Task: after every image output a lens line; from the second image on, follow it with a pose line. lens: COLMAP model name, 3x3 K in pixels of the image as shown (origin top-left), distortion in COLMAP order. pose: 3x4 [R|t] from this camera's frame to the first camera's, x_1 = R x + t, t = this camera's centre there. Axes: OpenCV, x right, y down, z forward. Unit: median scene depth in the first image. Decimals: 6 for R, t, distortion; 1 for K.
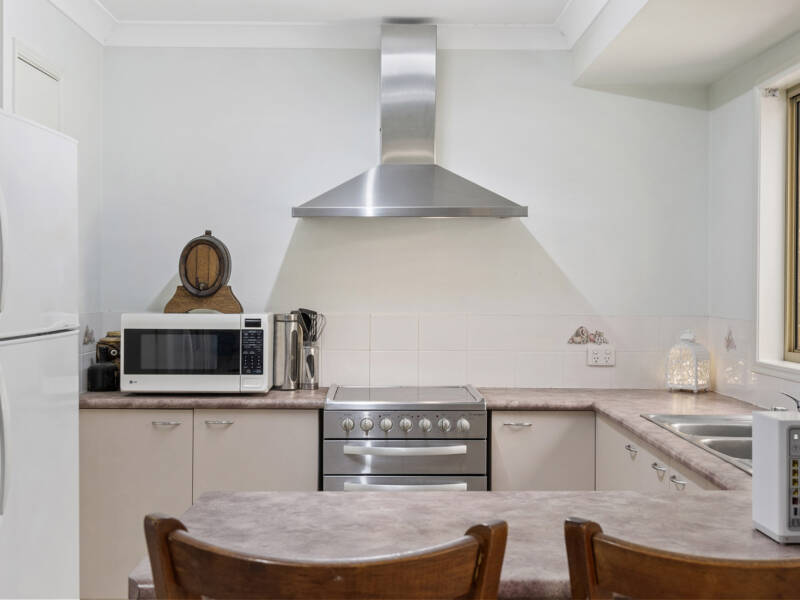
lens RADIAL K [[1007.1, 0, 400.0], [0, 1007.1, 303.0], [0, 0, 1]] dist [0.038421, 0.000000]
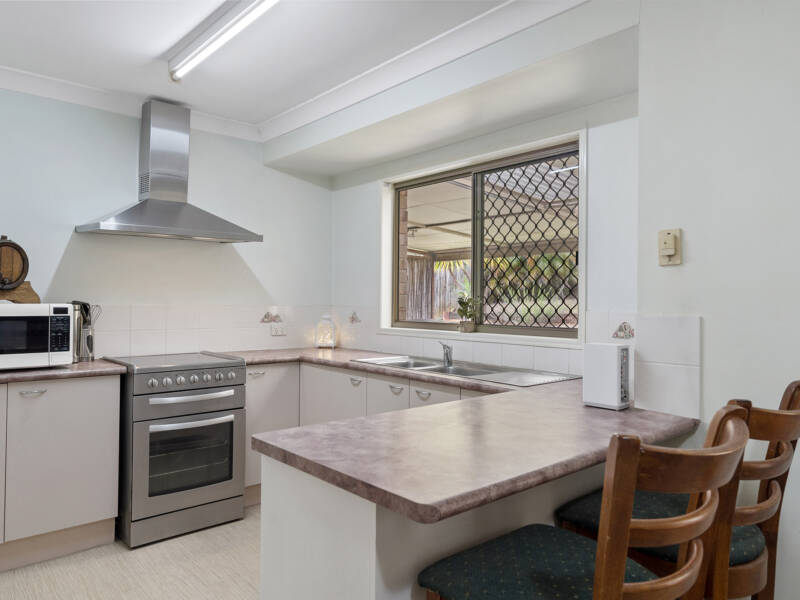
lens RADIAL K [[565.8, 0, 399.3], [0, 565.8, 292.0], [0, 0, 1]] dist [-0.005986, -0.000067]
pose [[0.755890, 0.010004, 0.654622, -0.288364], [0.010162, 0.999584, -0.027009, 0.019913], [-0.654620, 0.027068, 0.755474, 0.185811]]
